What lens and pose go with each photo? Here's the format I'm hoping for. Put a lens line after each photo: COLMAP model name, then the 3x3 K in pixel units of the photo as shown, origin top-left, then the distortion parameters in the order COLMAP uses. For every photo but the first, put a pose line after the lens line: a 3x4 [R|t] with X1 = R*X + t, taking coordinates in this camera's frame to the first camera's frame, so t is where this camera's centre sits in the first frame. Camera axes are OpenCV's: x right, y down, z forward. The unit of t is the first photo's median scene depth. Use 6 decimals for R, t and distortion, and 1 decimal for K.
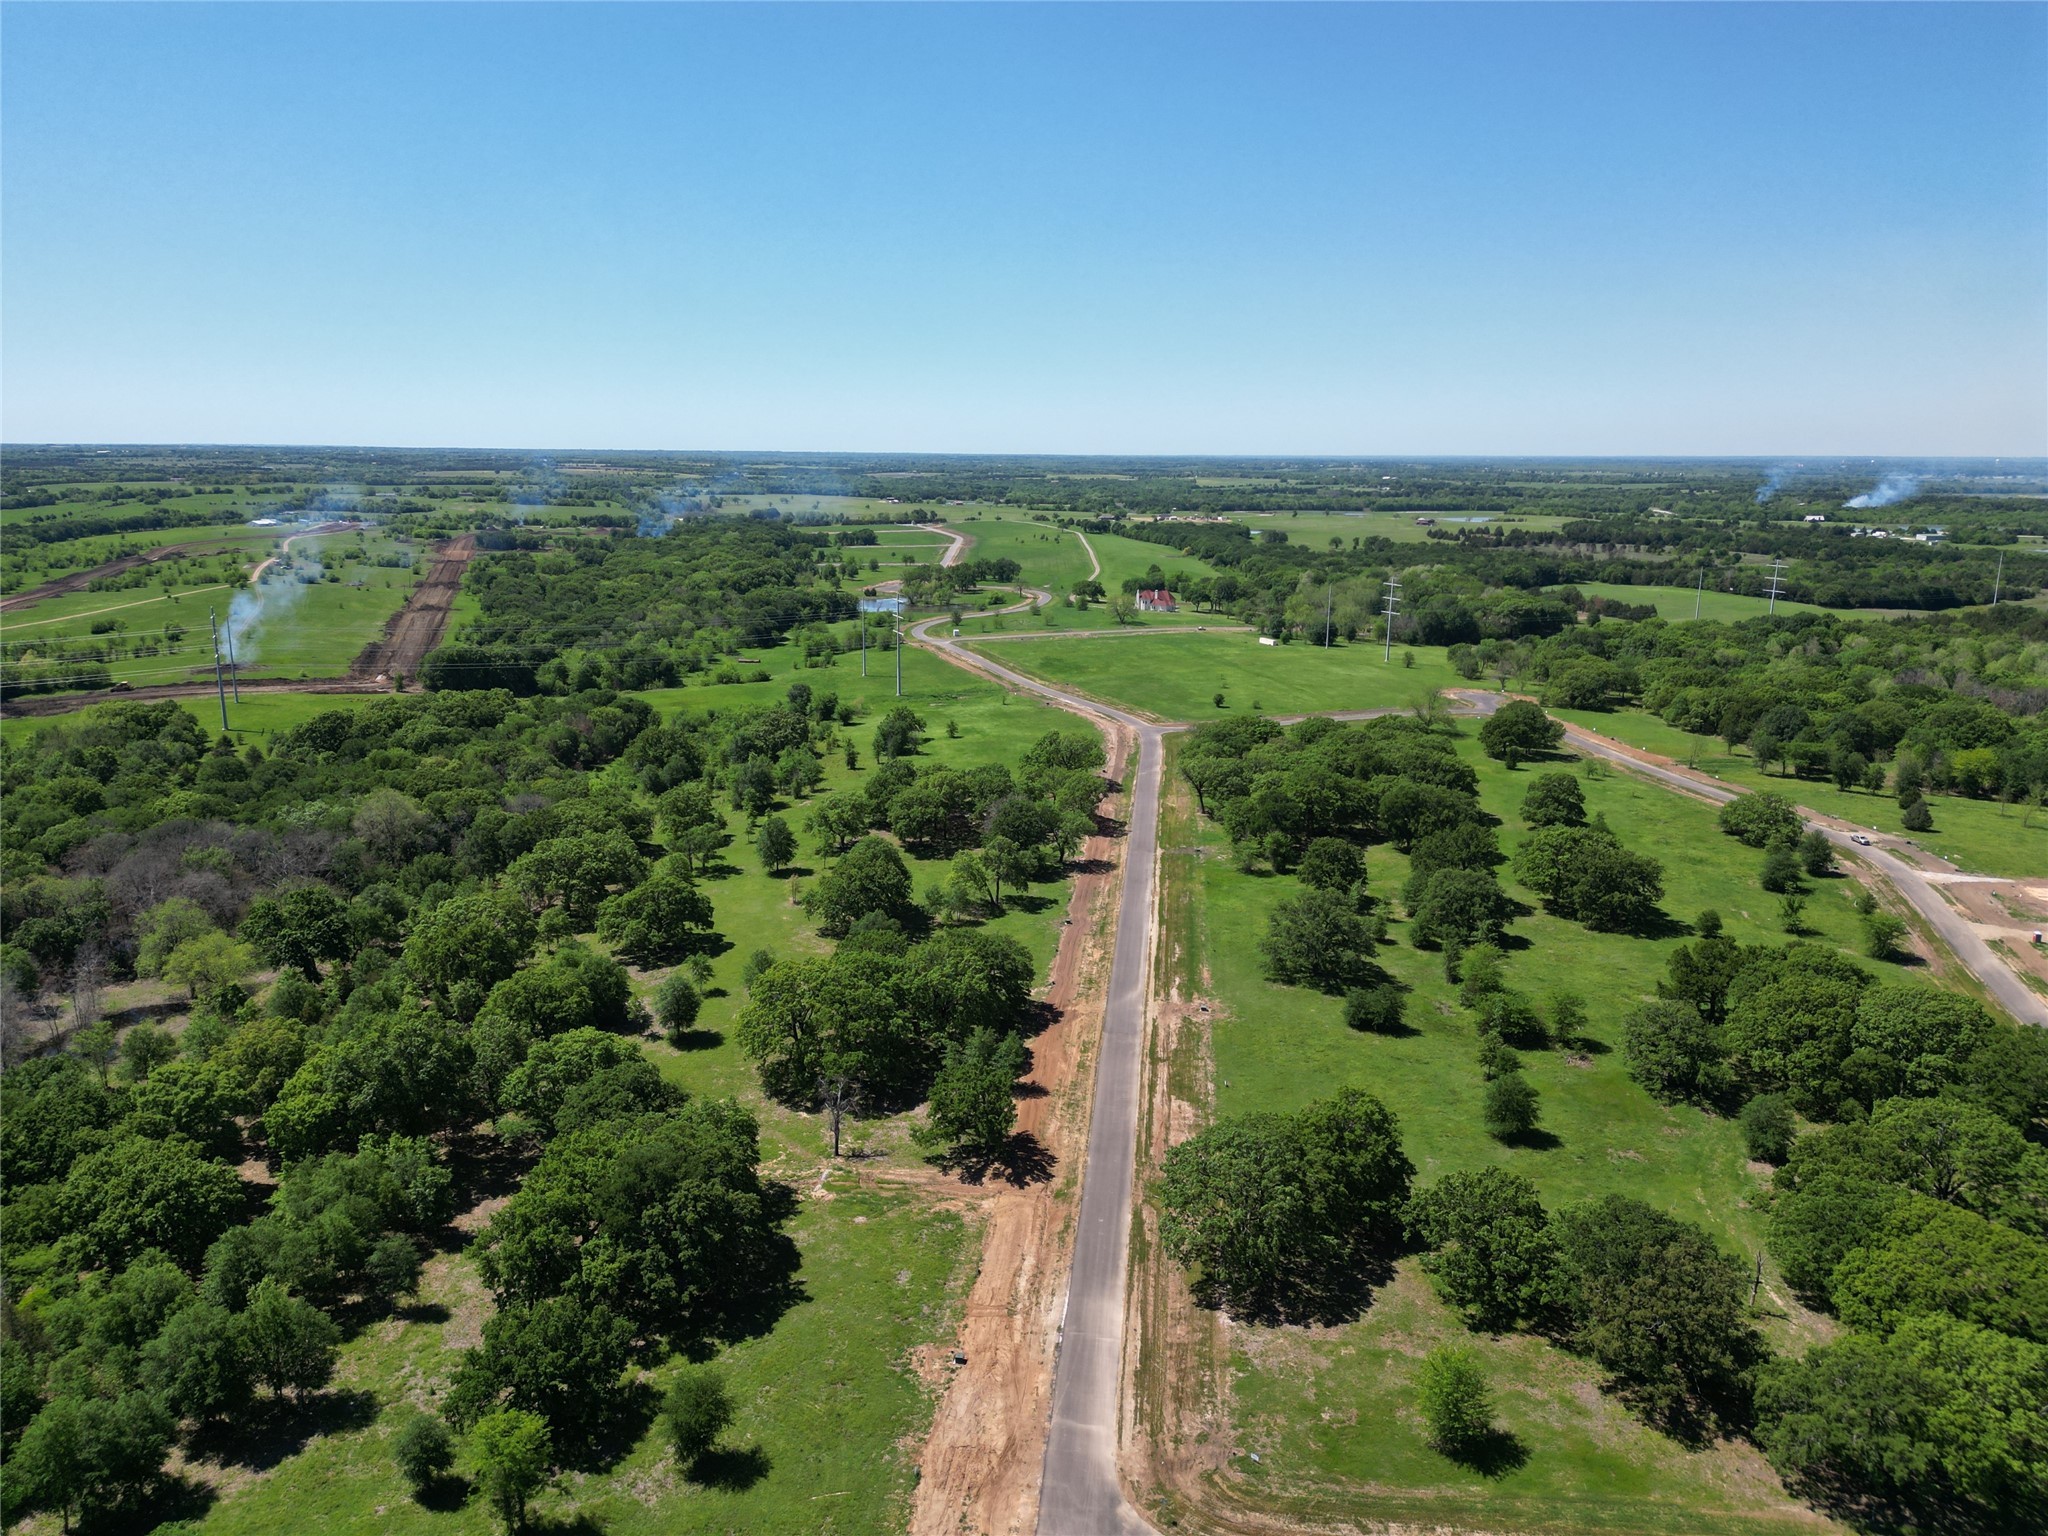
lens RADIAL K [[1424.0, 0, 1032.0], [0, 1424.0, 771.3], [0, 0, 1]] dist [0.077701, -0.083446]
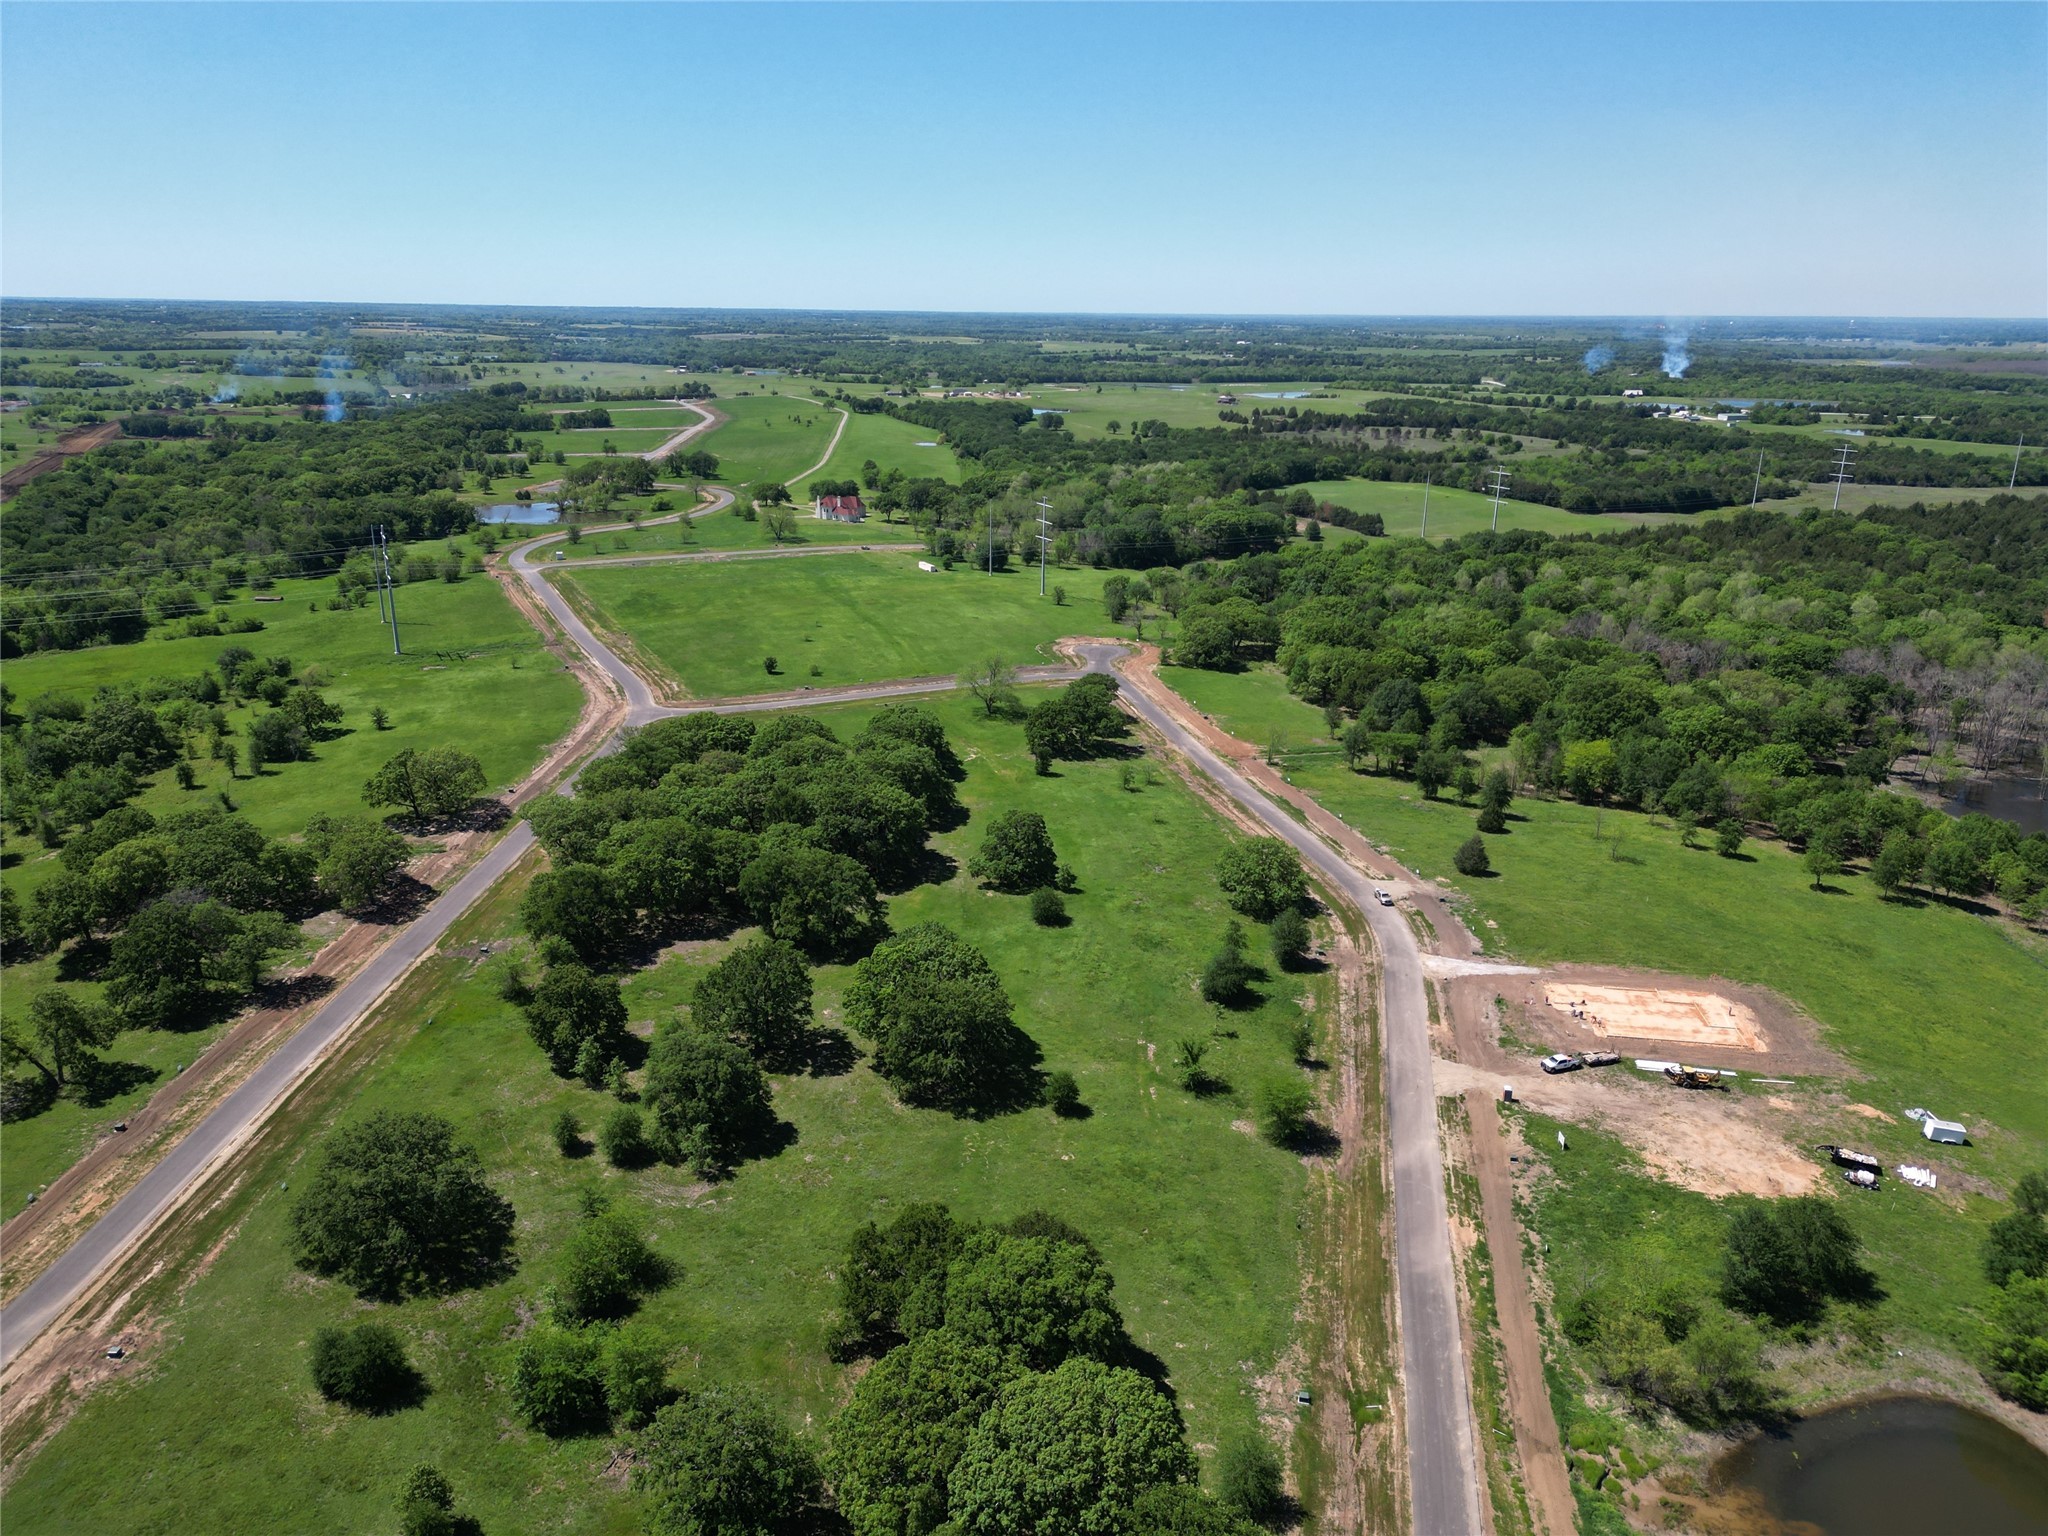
lens RADIAL K [[1424.0, 0, 1032.0], [0, 1424.0, 771.3], [0, 0, 1]] dist [0.077701, -0.083446]
pose [[0.996992, -0.020667, 0.074699, 0.121995], [0.013686, 0.995592, 0.092788, -0.035030], [-0.076288, -0.091487, 0.992880, 0.095567]]
